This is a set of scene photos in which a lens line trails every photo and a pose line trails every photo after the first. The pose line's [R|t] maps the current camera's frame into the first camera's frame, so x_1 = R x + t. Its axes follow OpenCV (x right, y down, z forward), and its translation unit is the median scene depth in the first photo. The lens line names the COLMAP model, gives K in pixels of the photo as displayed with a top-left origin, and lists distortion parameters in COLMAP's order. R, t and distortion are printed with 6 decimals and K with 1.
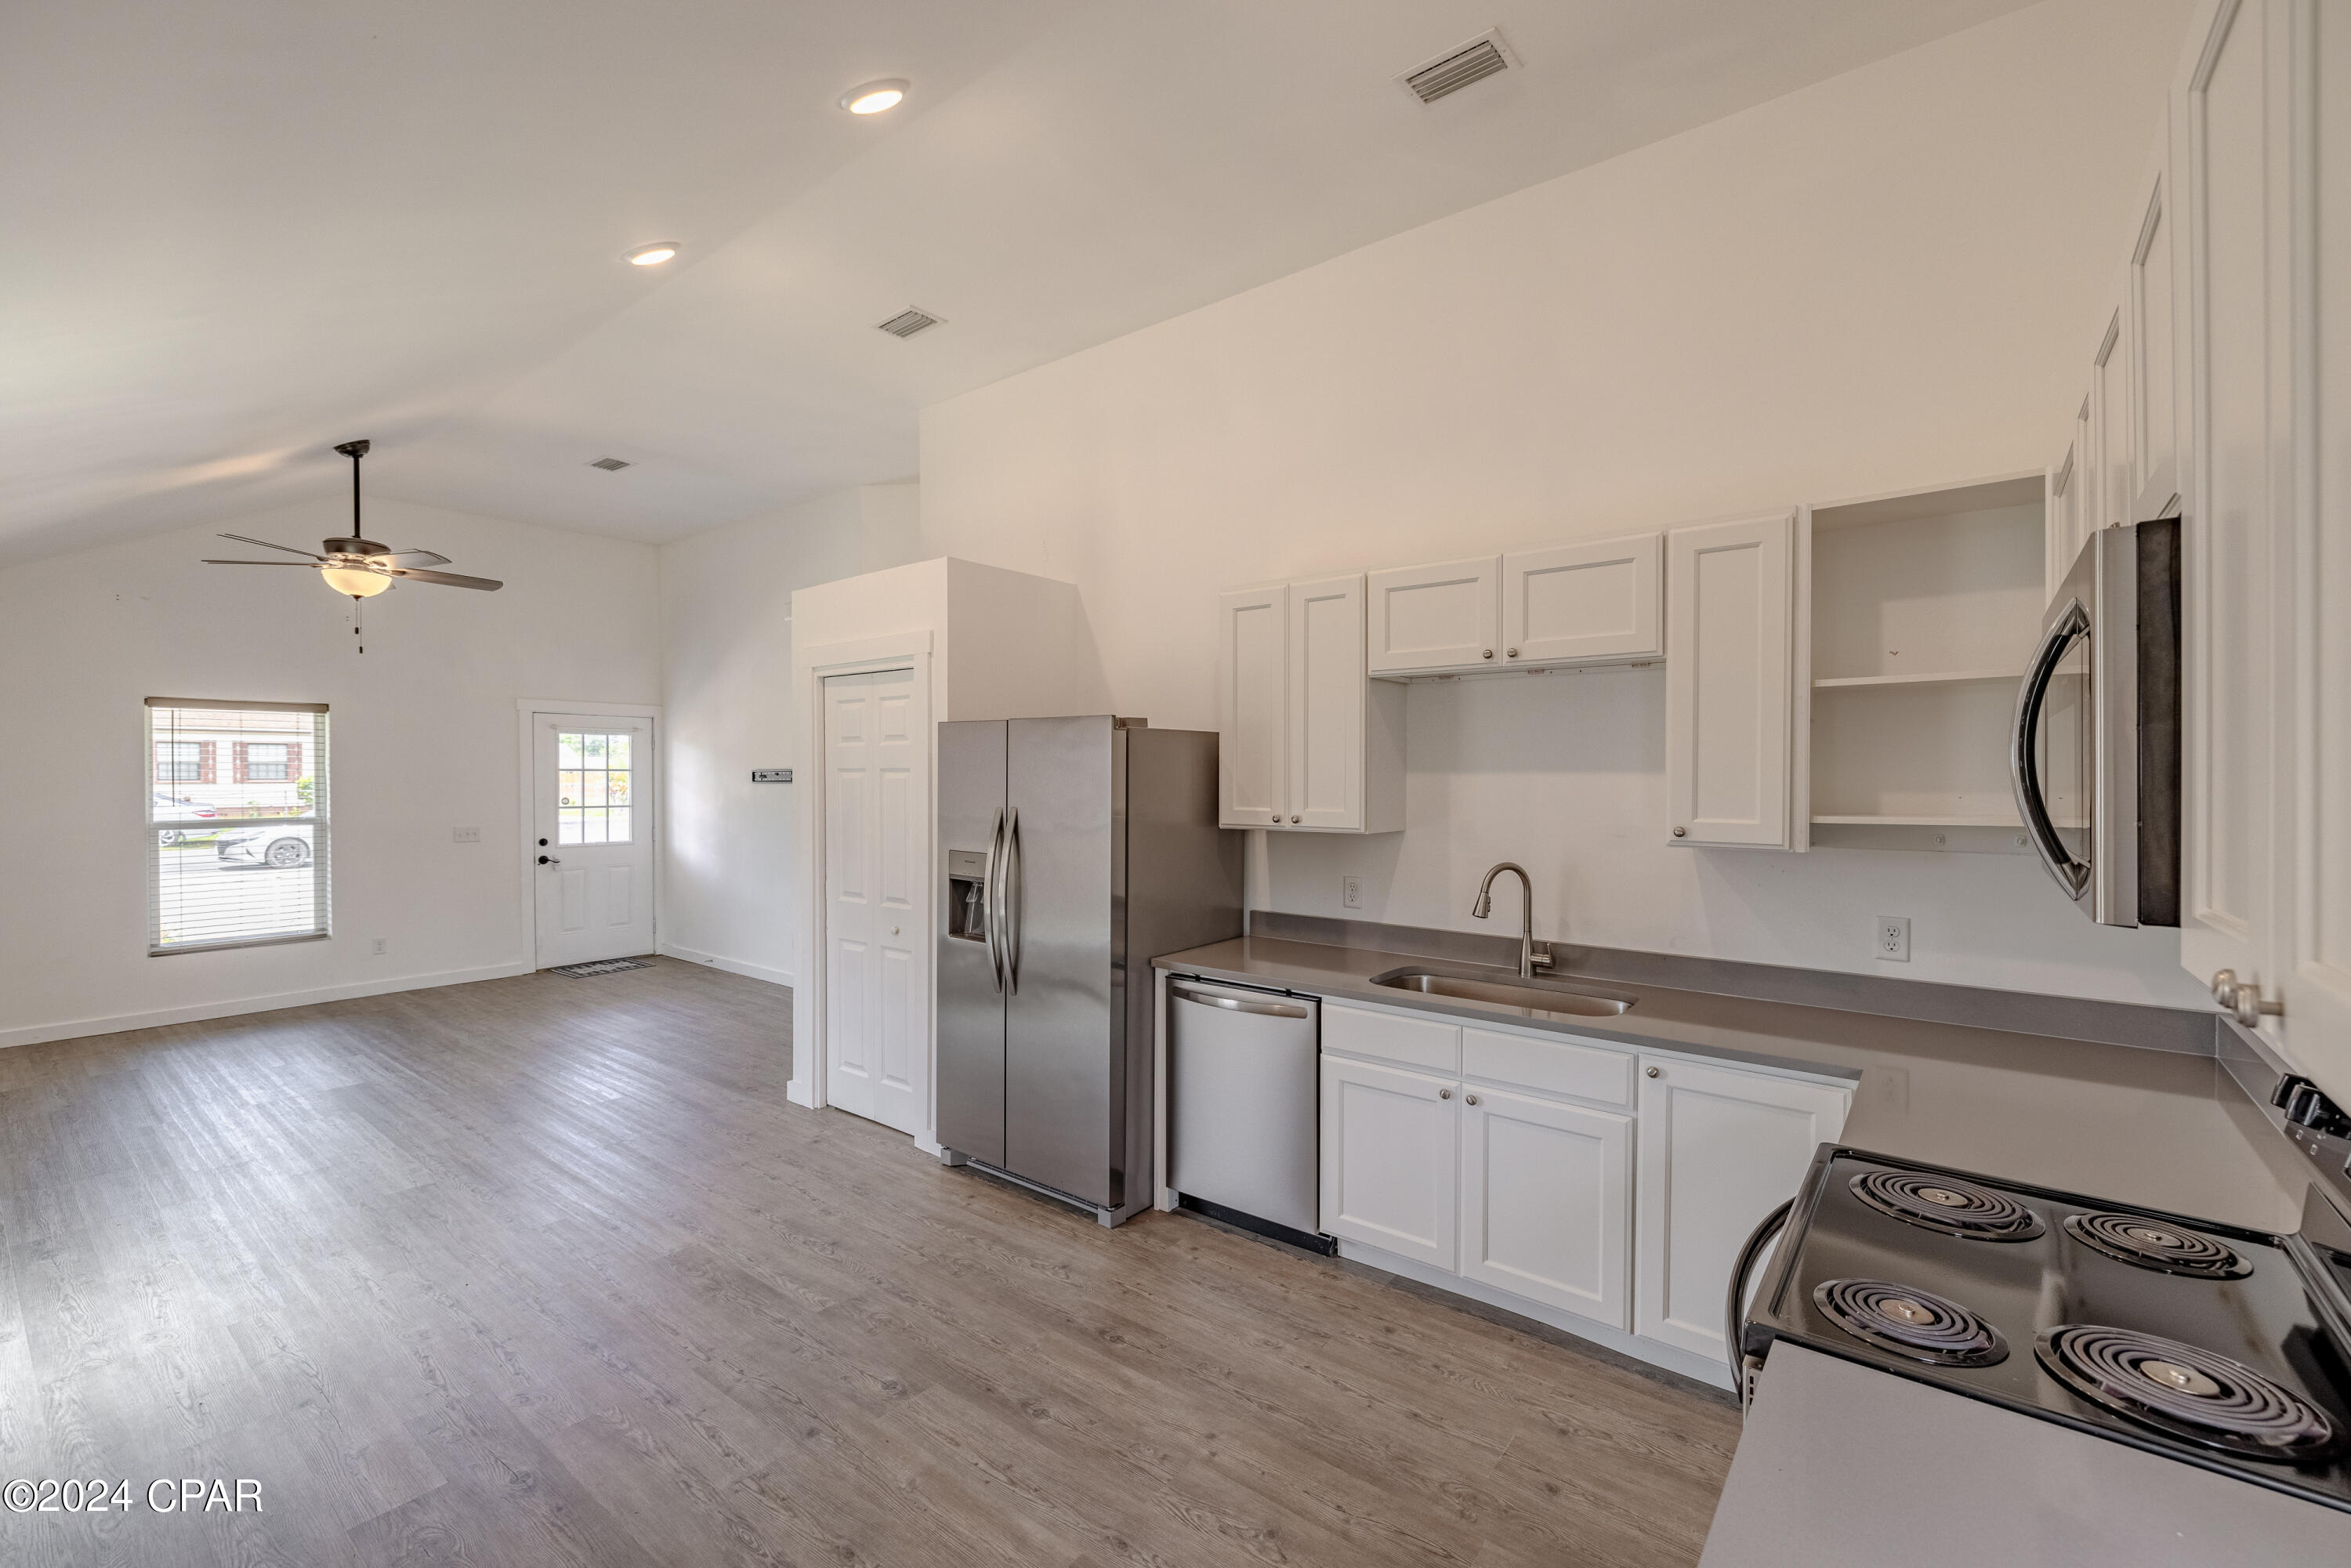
lens RADIAL K [[983.6, 0, 1172.6], [0, 983.6, 779.1], [0, 0, 1]] dist [0.000968, 0.000485]
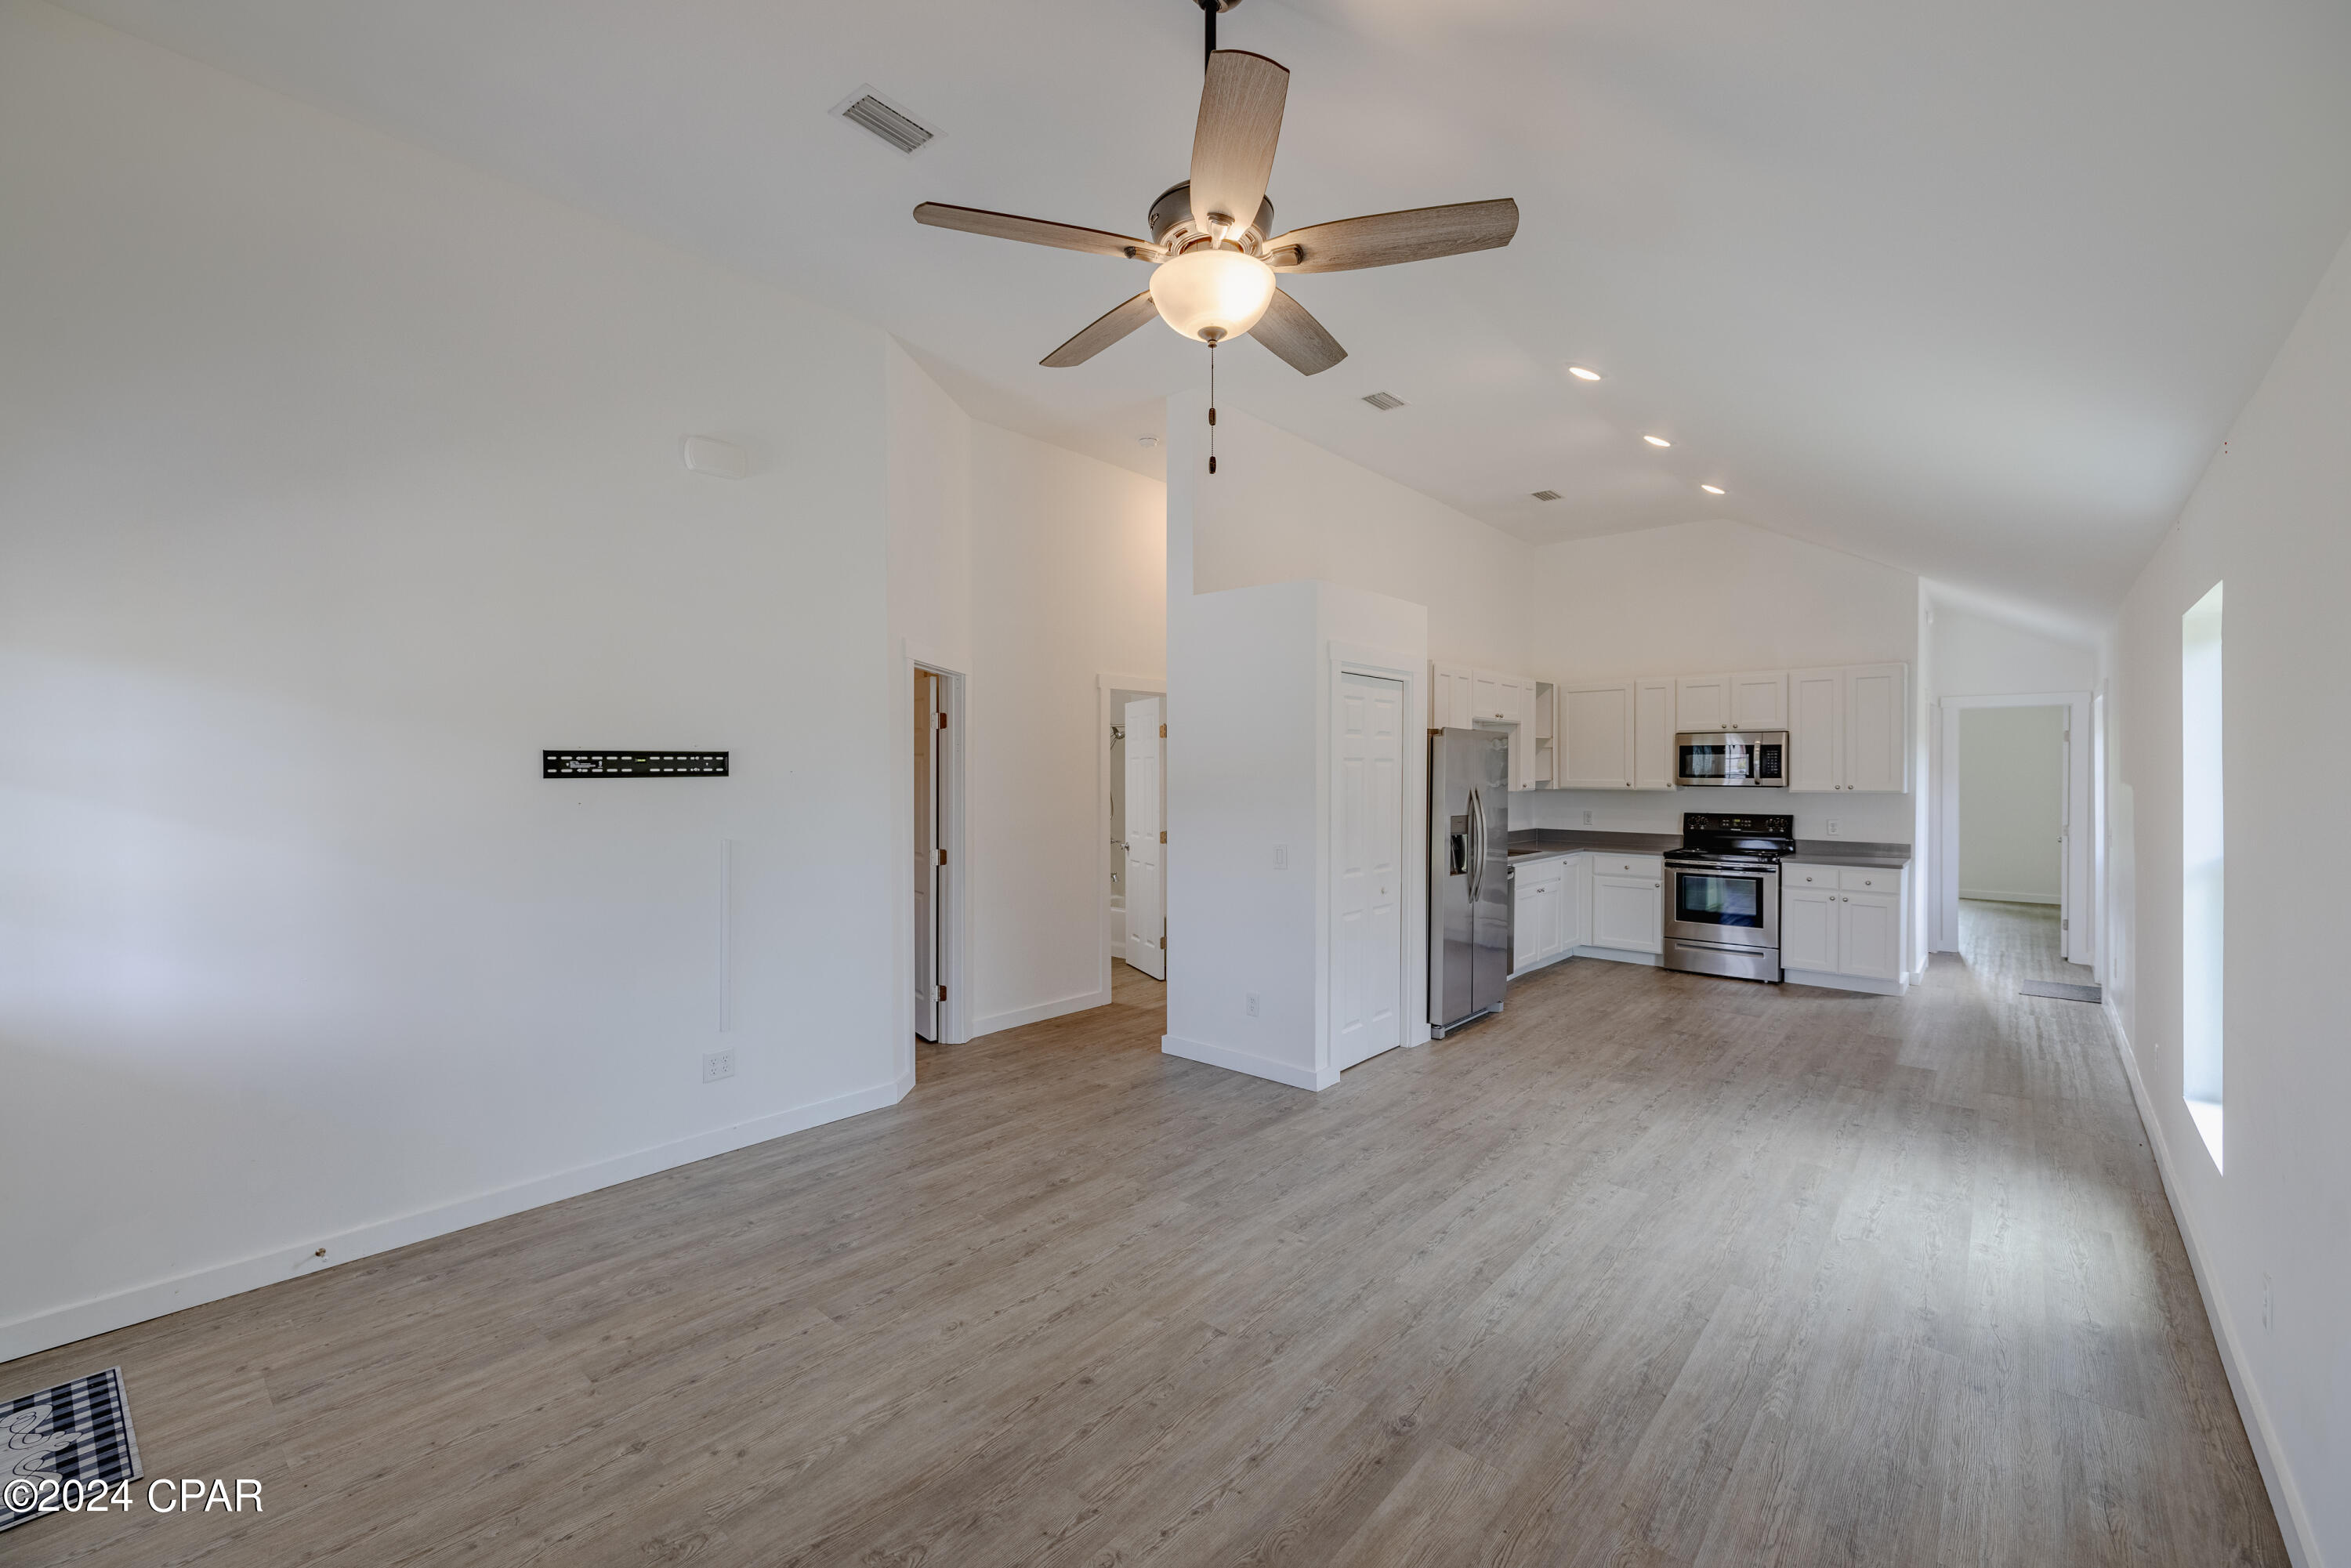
lens RADIAL K [[983.6, 0, 1159.7], [0, 983.6, 780.6], [0, 0, 1]] dist [0.000968, 0.000485]
pose [[0.049844, -0.012125, 0.998683, -0.912587], [0.003601, 0.999922, 0.011961, 0.000724], [-0.998751, 0.003000, 0.049884, 0.731637]]
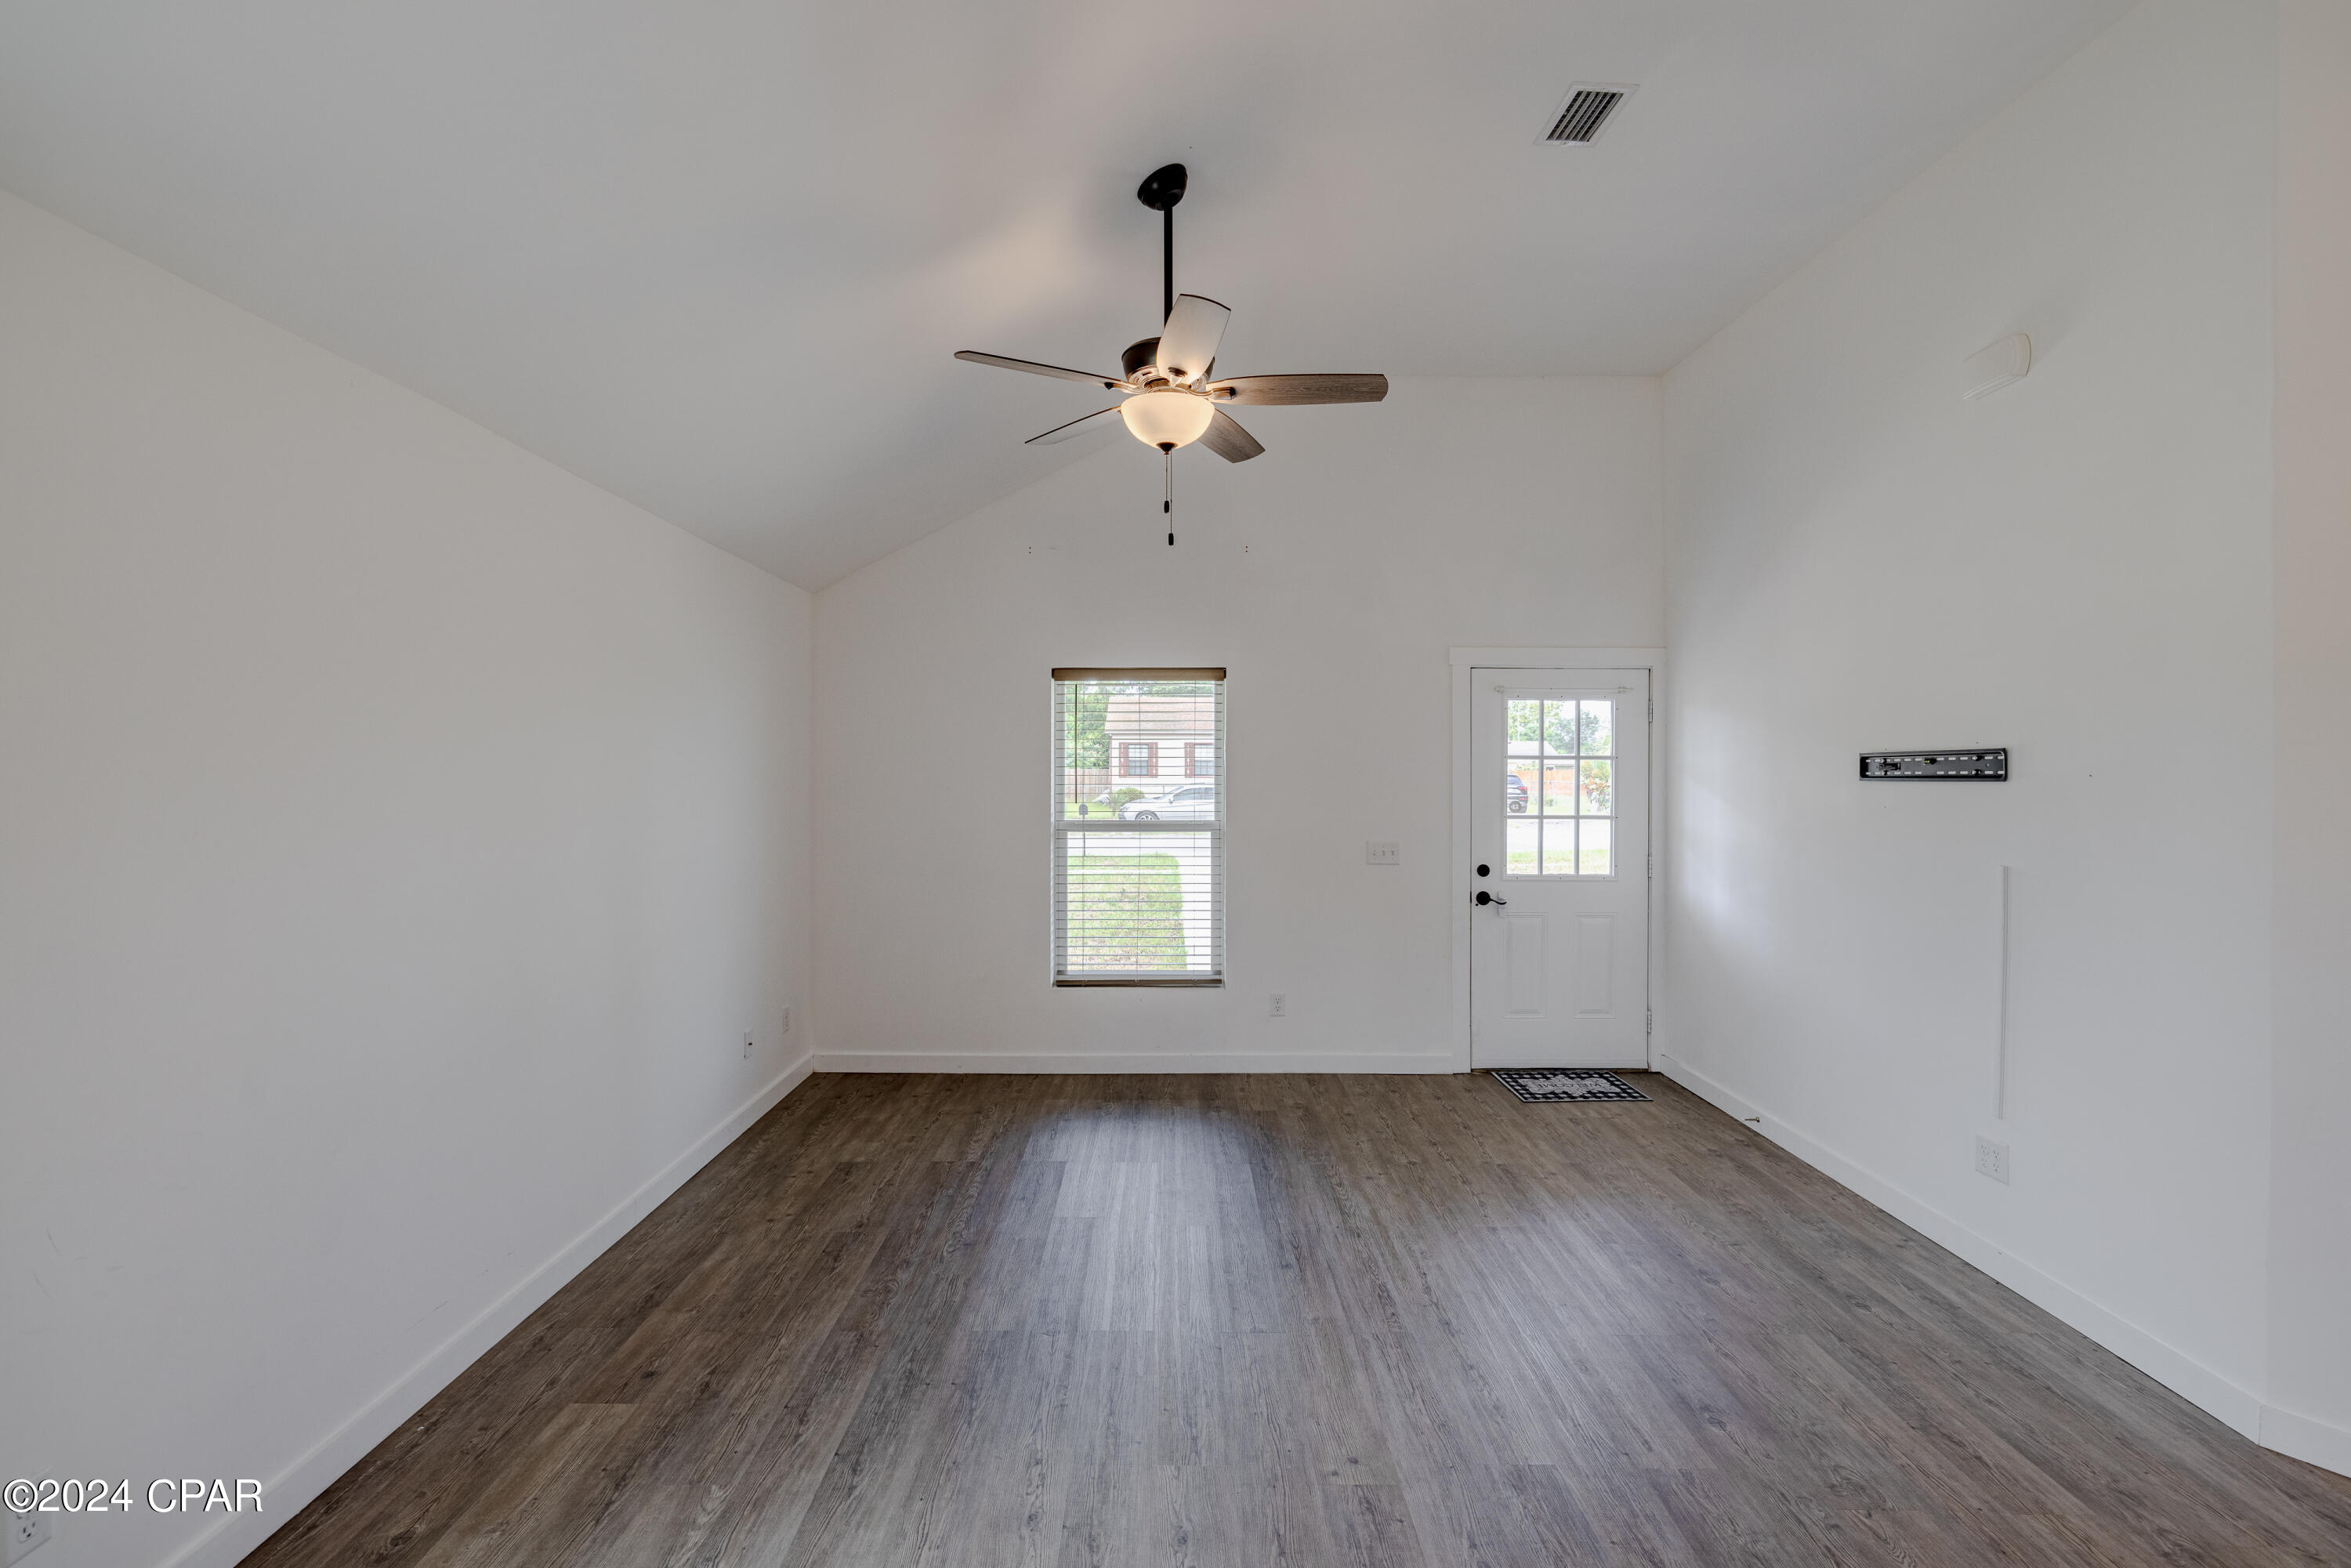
lens RADIAL K [[1050.3, 0, 1171.3], [0, 1050.3, 782.8], [0, 0, 1]] dist [-0.004075, 0.000169]
pose [[0.623876, 0.009710, -0.781463, -0.255404], [-0.006583, 0.999953, 0.007169, 0.004036], [0.781496, 0.000672, 0.623910, 0.455576]]
